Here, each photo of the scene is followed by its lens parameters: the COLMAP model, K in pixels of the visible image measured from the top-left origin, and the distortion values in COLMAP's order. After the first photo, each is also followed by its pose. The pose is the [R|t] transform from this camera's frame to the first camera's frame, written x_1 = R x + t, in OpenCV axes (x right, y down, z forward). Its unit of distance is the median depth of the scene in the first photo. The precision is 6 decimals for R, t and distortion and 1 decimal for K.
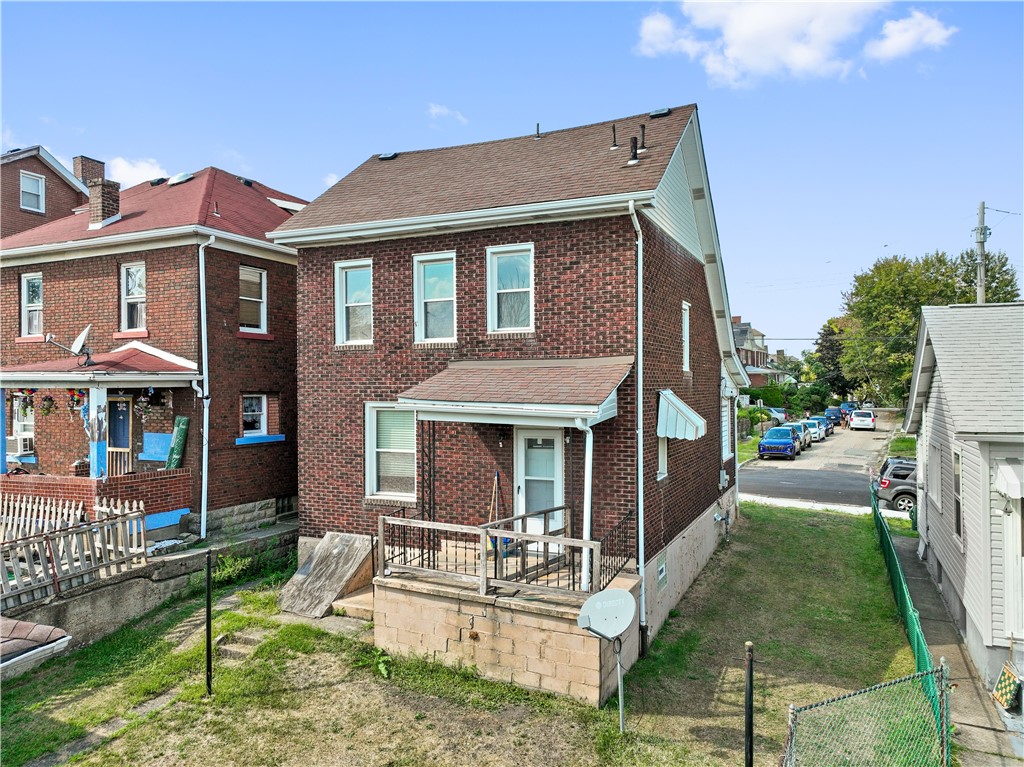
lens RADIAL K [[721.1, 0, 512.0], [0, 721.1, 383.5], [0, 0, 1]] dist [0.002918, 0.004437]
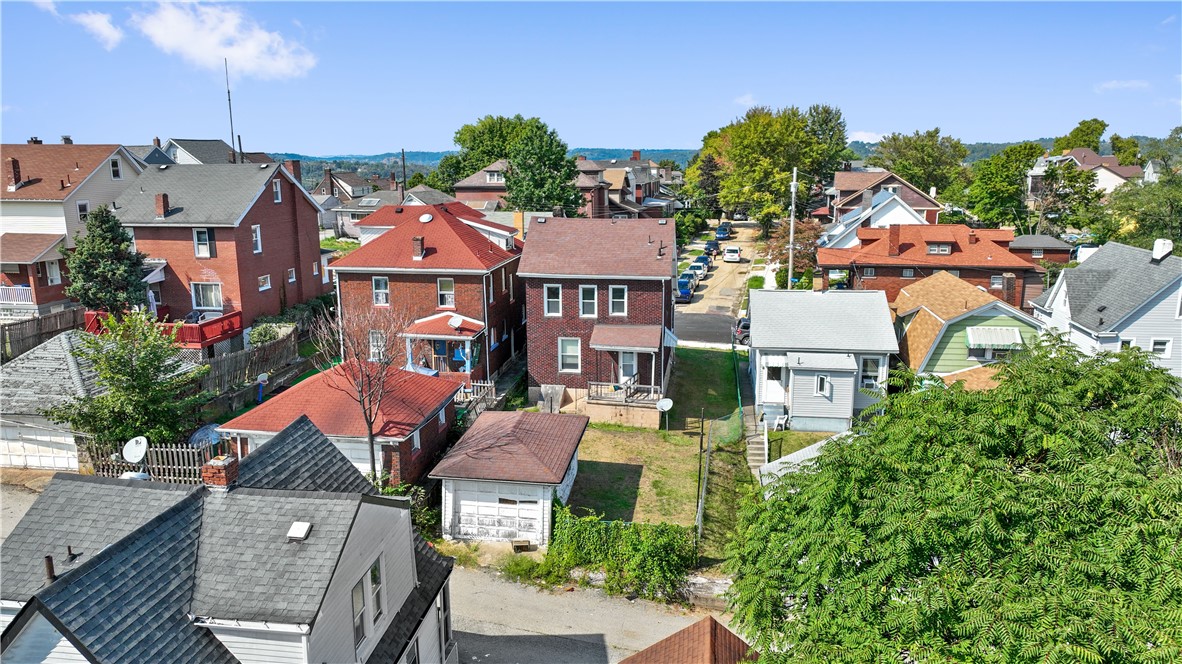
lens RADIAL K [[833.8, 0, 591.0], [0, 833.8, 332.0], [0, 0, 1]] dist [-0.000768, -0.000930]
pose [[0.960271, -0.058797, 0.272805, -0.924284], [-0.001807, 0.976222, 0.216765, -0.659485], [-0.279063, -0.208646, 0.937332, -1.915908]]
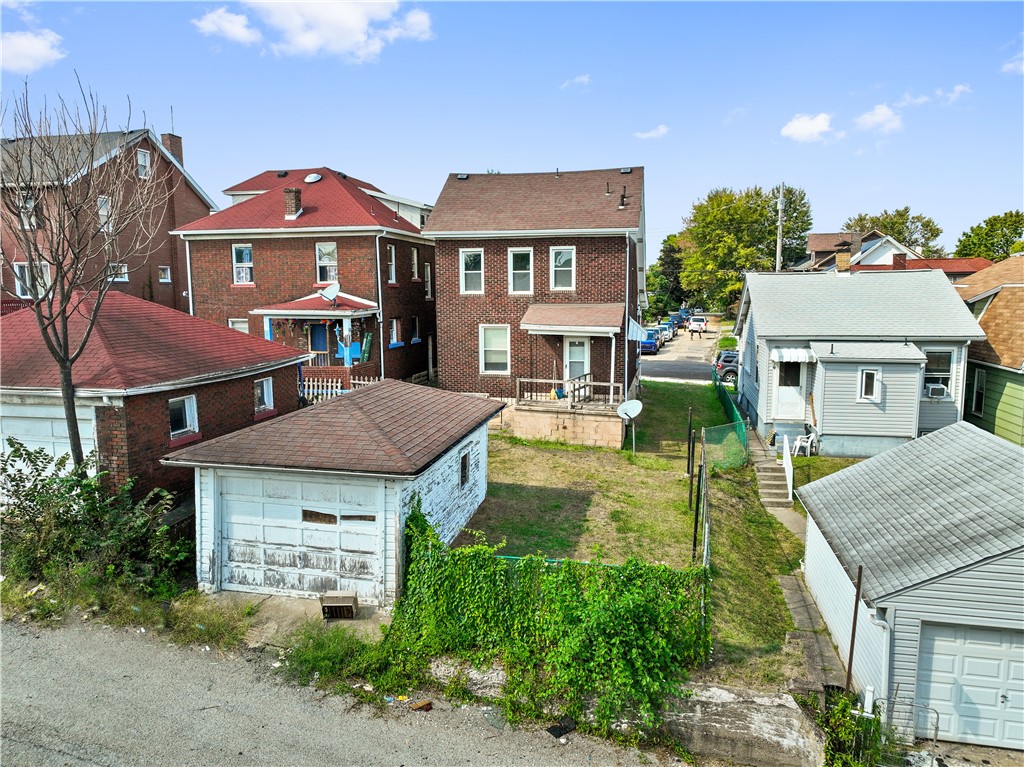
lens RADIAL K [[721.1, 0, 512.0], [0, 721.1, 383.5], [0, 0, 1]] dist [0.002918, 0.004437]
pose [[0.977056, -0.029093, 0.210986, -0.524323], [0.000852, 0.991152, 0.132727, -0.071699], [-0.212981, -0.129502, 0.968436, -0.886338]]
